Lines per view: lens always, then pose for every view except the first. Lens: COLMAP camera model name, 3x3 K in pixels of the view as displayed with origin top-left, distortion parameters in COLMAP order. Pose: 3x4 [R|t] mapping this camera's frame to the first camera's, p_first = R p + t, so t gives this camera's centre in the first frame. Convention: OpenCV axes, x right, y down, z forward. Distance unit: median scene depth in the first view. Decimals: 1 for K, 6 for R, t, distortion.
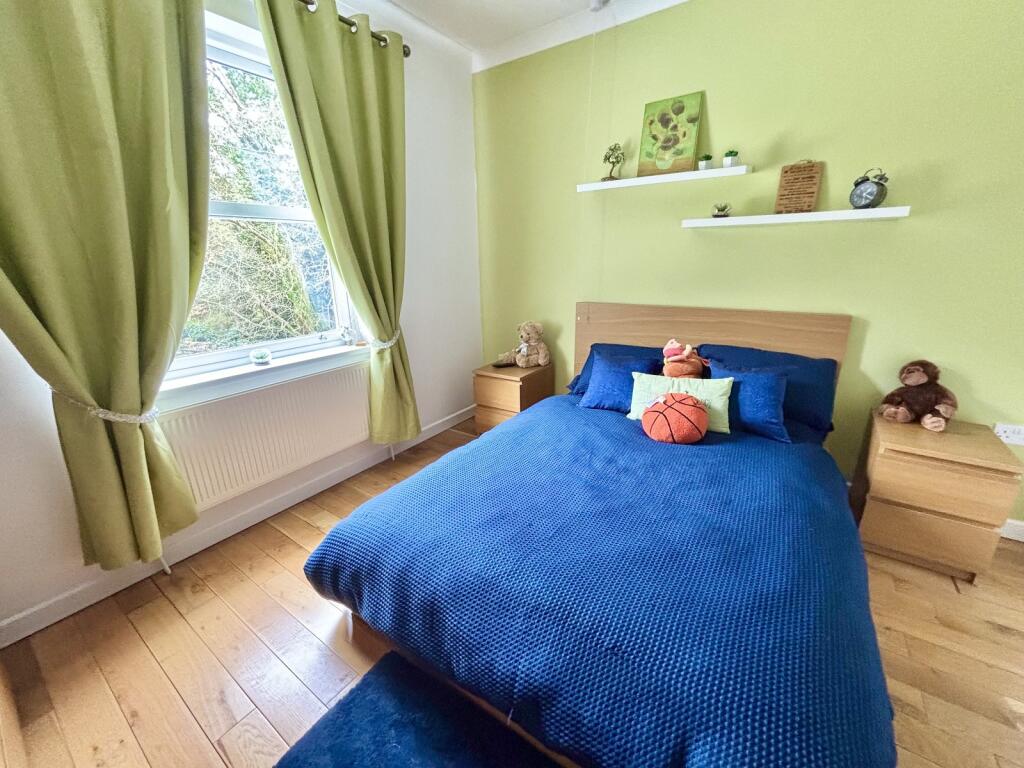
lens RADIAL K [[411.3, 0, 507.6], [0, 411.3, 381.0], [0, 0, 1]] dist [-0.001528, -0.000099]
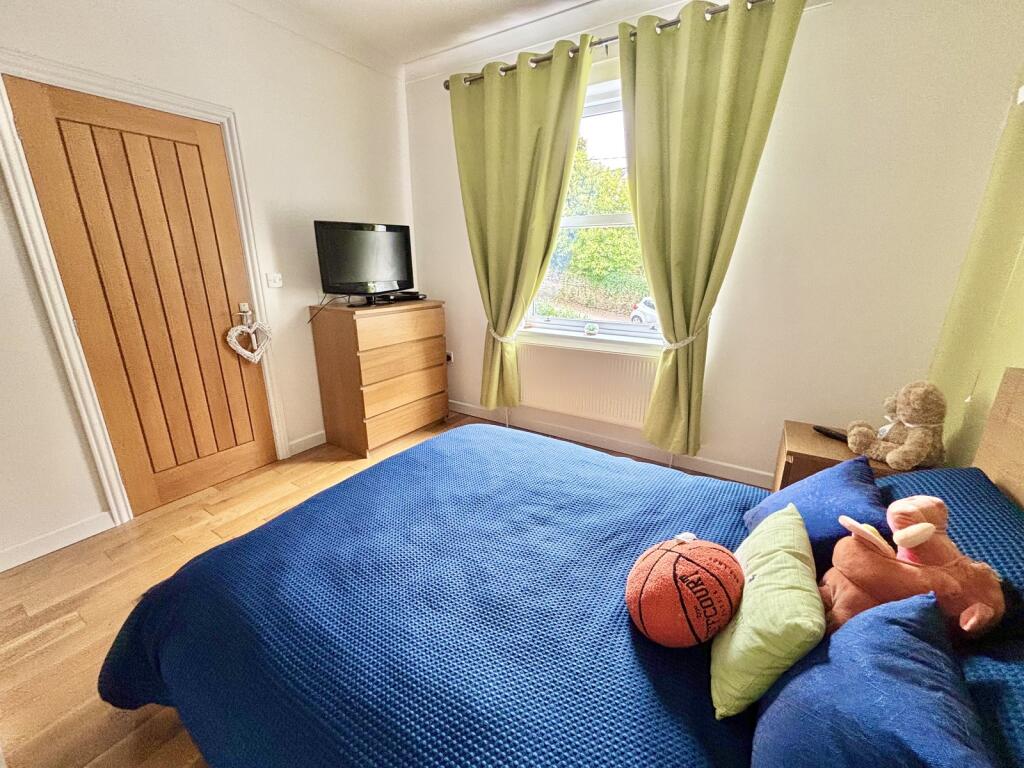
lens RADIAL K [[411.3, 0, 506.8], [0, 411.3, 386.5], [0, 0, 1]] dist [-0.001528, -0.000099]
pose [[0.039614, 0.306436, -0.951067, 0.968682], [-0.288786, 0.914706, 0.282692, -0.249685], [0.956574, 0.263456, 0.124730, 0.827765]]
